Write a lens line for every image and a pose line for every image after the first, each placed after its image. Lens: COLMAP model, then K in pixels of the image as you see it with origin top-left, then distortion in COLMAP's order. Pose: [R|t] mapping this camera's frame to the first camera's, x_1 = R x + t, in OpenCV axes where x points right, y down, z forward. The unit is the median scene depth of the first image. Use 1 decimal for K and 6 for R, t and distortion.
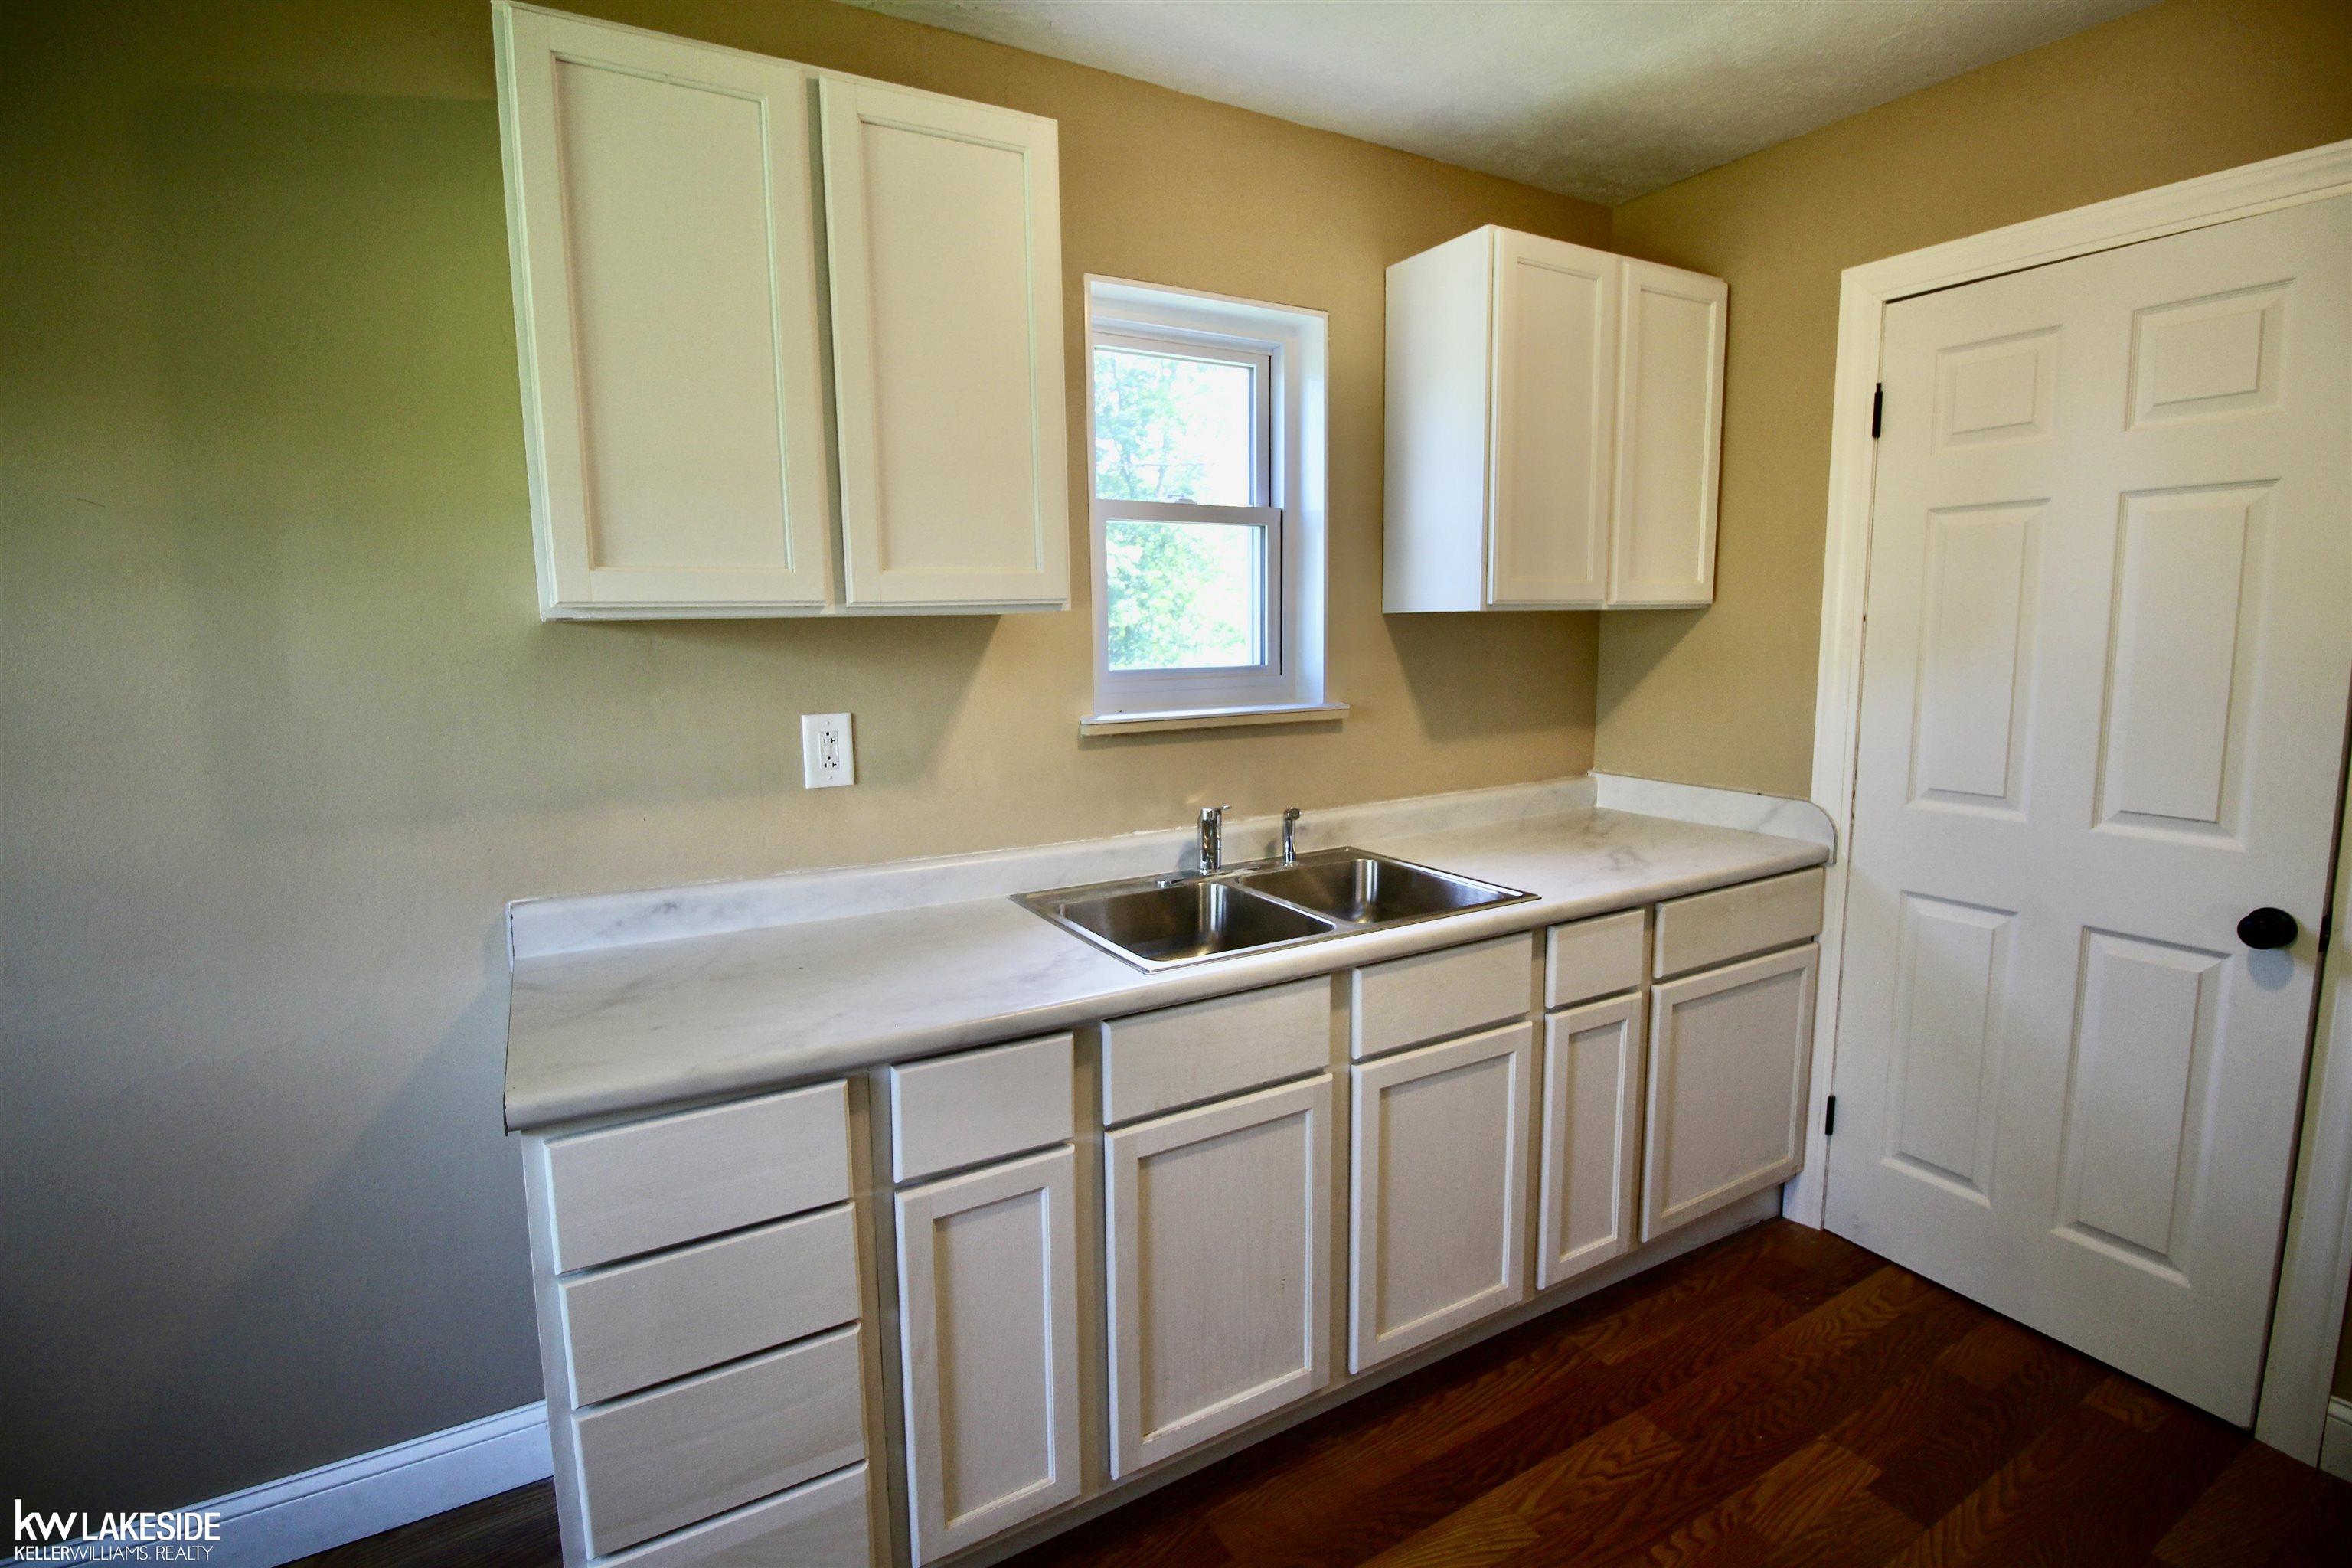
lens RADIAL K [[1093.1, 0, 1170.0], [0, 1093.1, 765.7], [0, 0, 1]] dist [-0.015033, -0.002261]
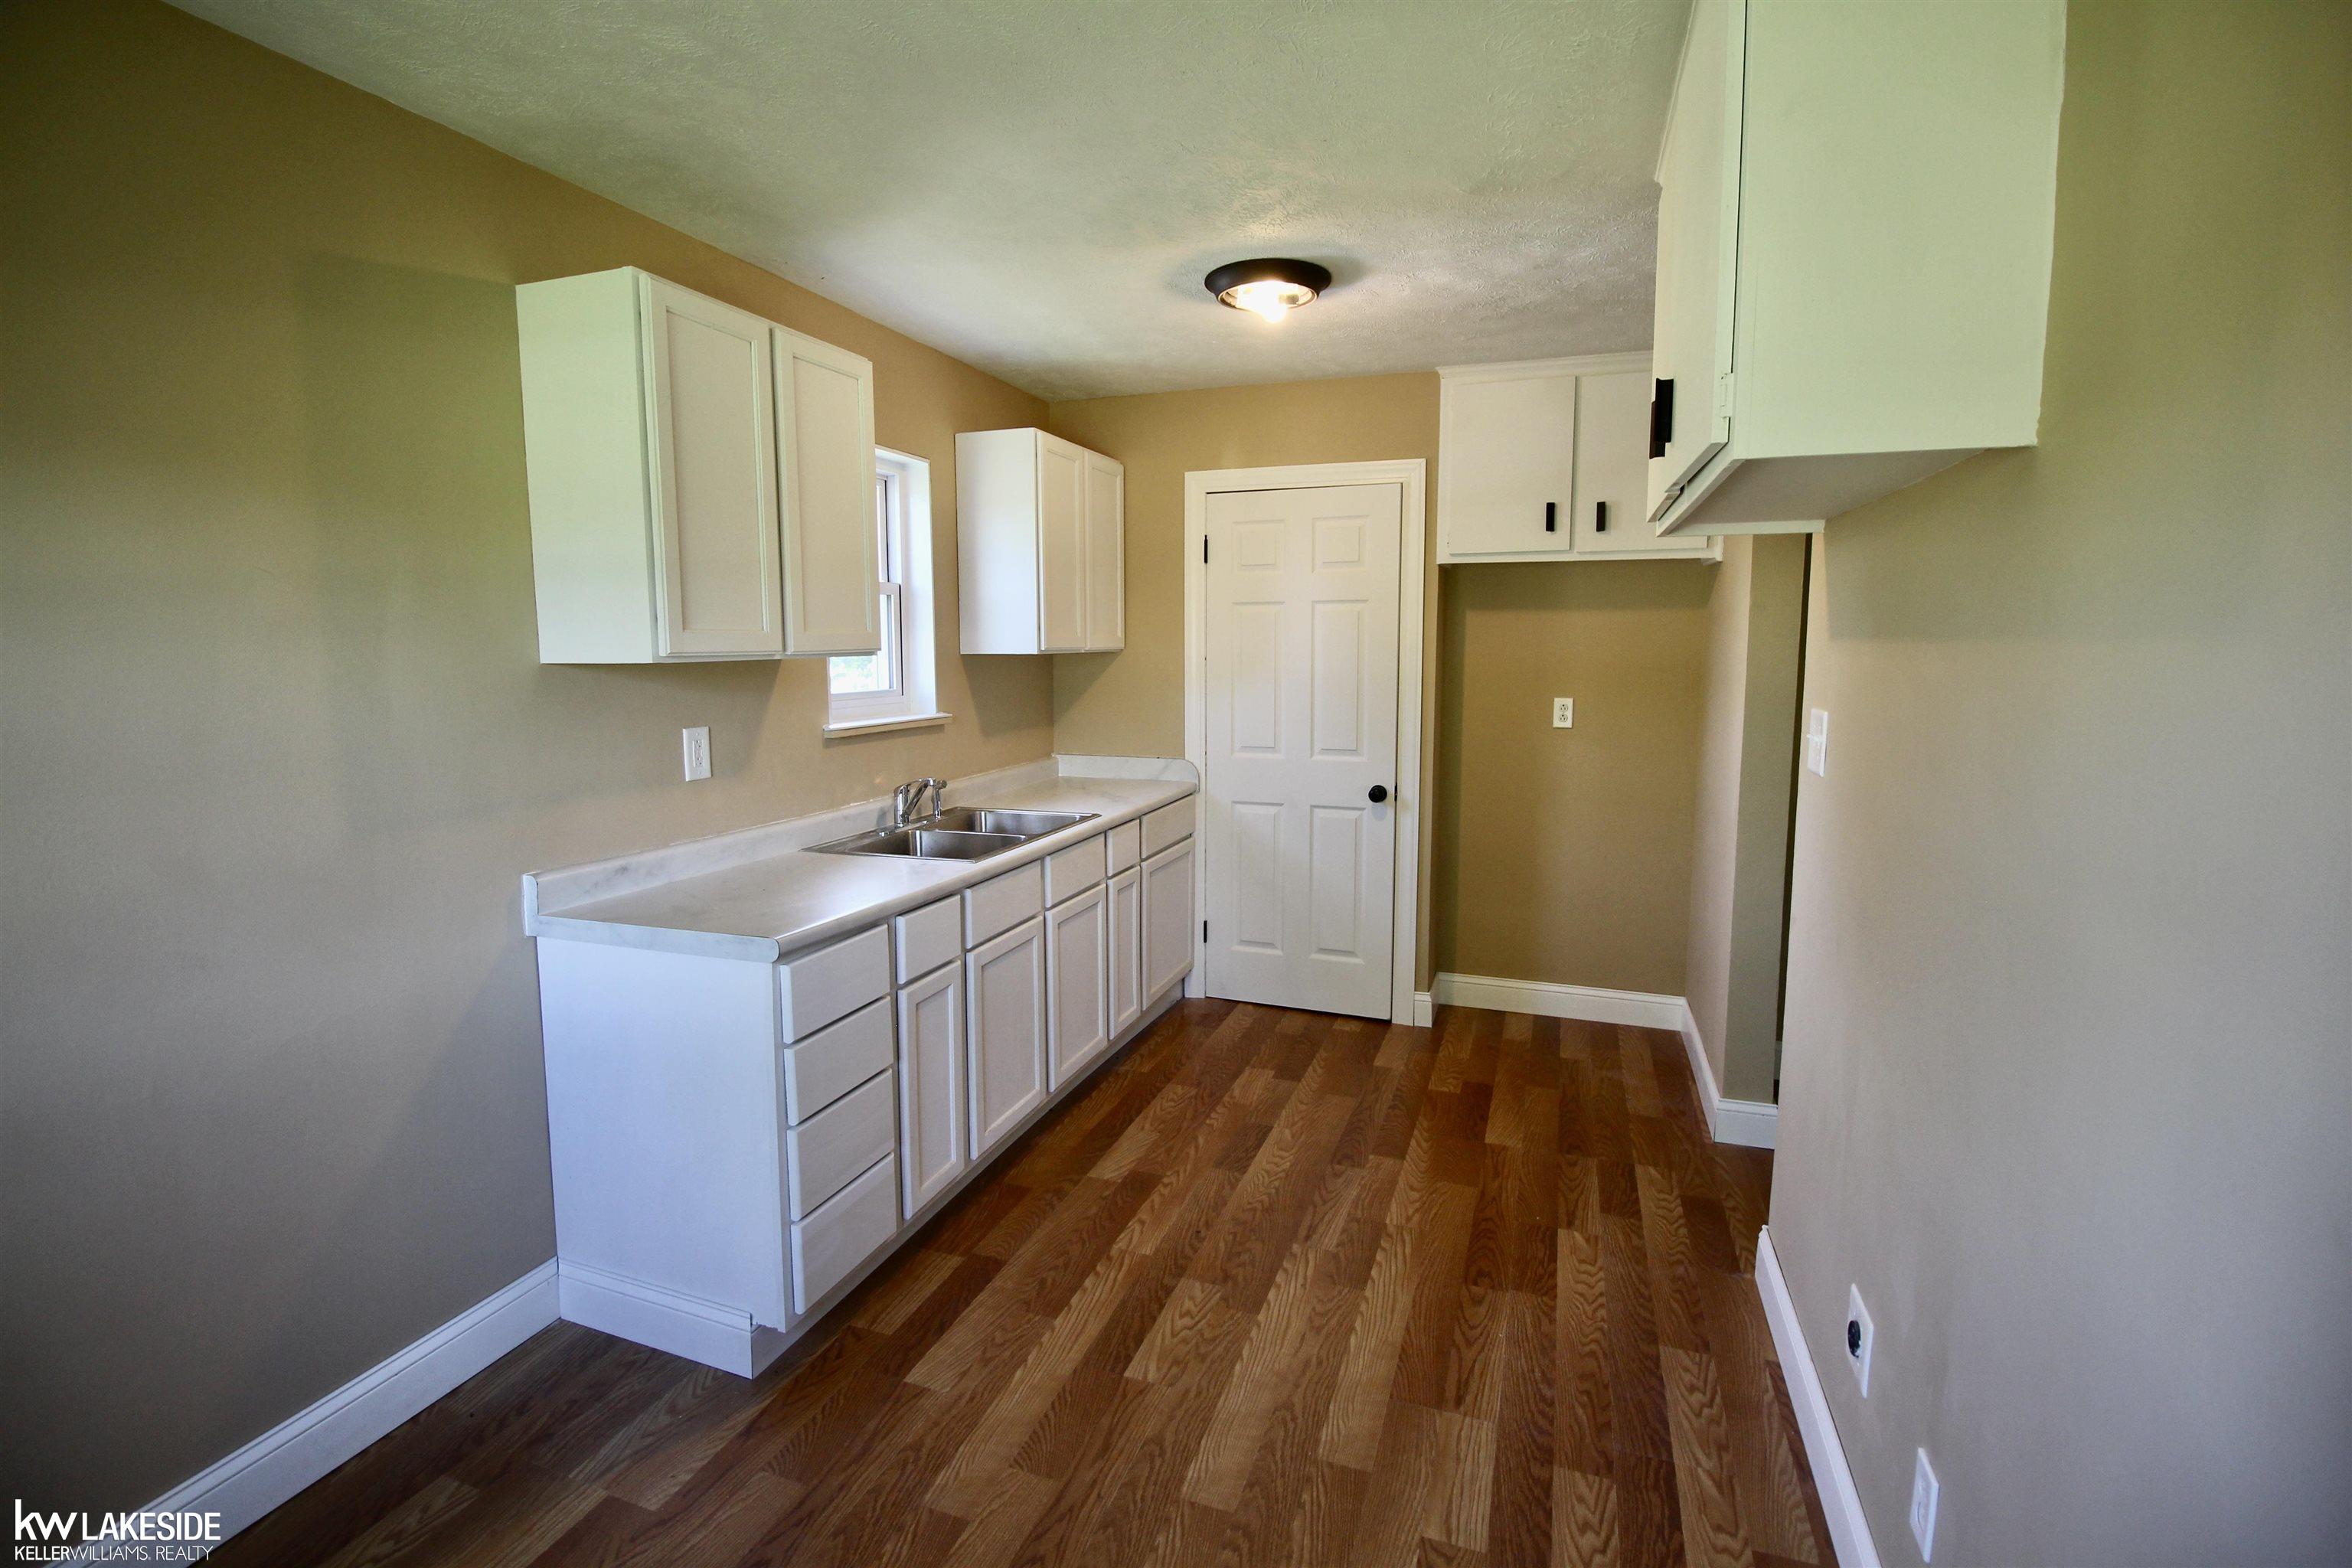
lens RADIAL K [[1093.1, 0, 1170.6], [0, 1093.1, 783.0], [0, 0, 1]] dist [-0.015033, -0.002261]
pose [[0.761142, -0.072195, 0.644555, -0.680464], [0.079013, 0.996705, 0.018333, 0.041331], [-0.643755, 0.036975, 0.764338, -0.420038]]
